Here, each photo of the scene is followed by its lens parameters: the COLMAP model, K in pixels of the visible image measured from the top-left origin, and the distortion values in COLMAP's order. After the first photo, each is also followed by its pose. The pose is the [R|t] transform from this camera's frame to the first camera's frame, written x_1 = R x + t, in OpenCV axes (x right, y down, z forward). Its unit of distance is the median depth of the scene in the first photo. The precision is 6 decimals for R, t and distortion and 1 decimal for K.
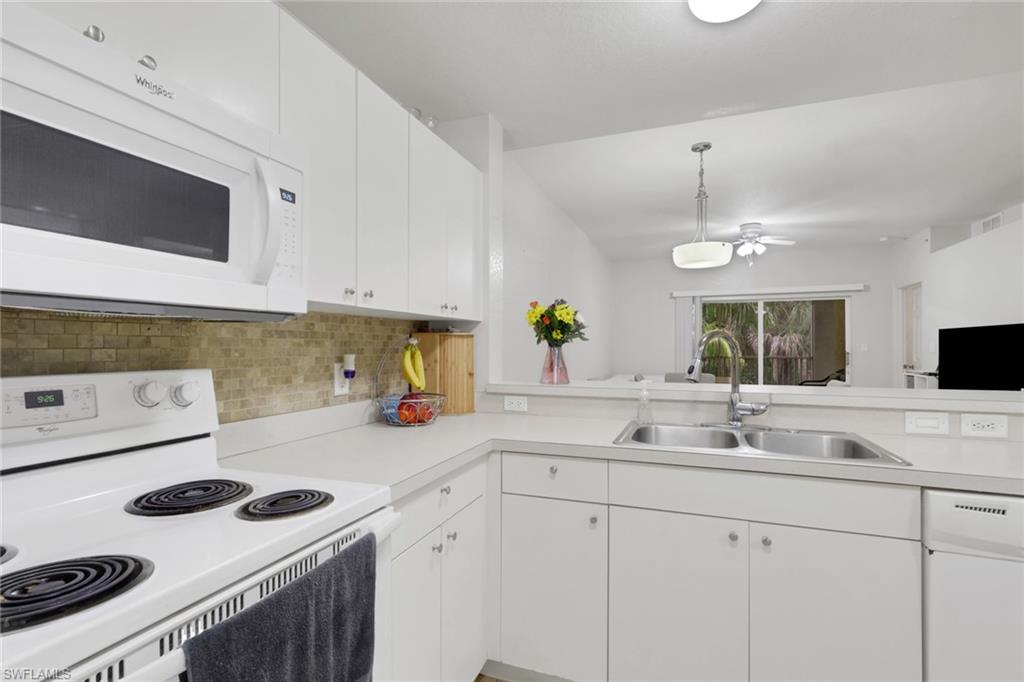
lens RADIAL K [[481.4, 0, 507.5], [0, 481.4, 343.7], [0, 0, 1]] dist [-0.001203, 0.000261]
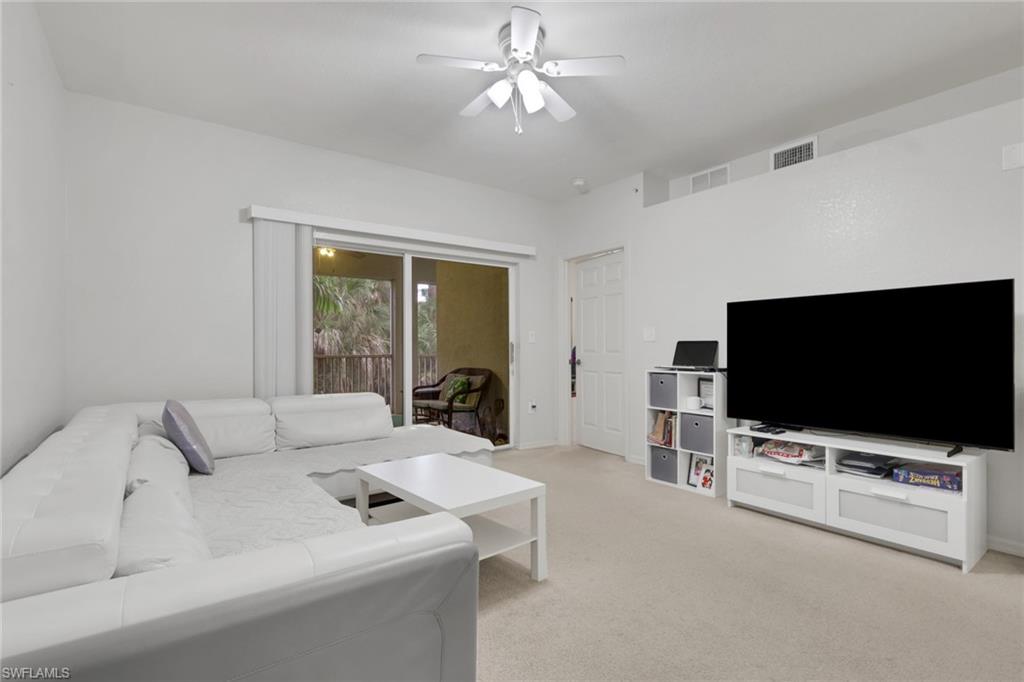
lens RADIAL K [[481.4, 0, 504.5], [0, 481.4, 348.4], [0, 0, 1]] dist [-0.001203, 0.000261]
pose [[0.543041, 0.000186, 0.839706, 0.115050], [-0.002268, 0.999997, 0.001245, 0.024107], [-0.839703, -0.002580, 0.543039, 0.642074]]
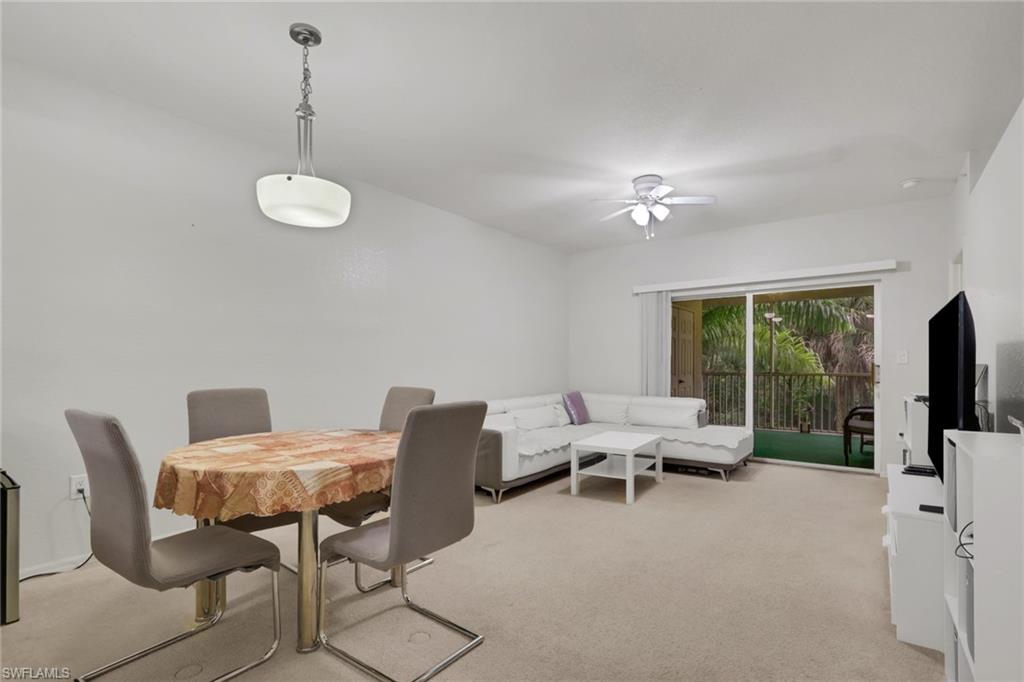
lens RADIAL K [[481.4, 0, 505.2], [0, 481.4, 363.3], [0, 0, 1]] dist [-0.001203, 0.000261]
pose [[0.958976, 0.002953, -0.283471, 0.412216], [-0.001897, 0.999990, 0.004001, 0.014249], [0.283480, -0.003299, 0.958973, 0.222118]]
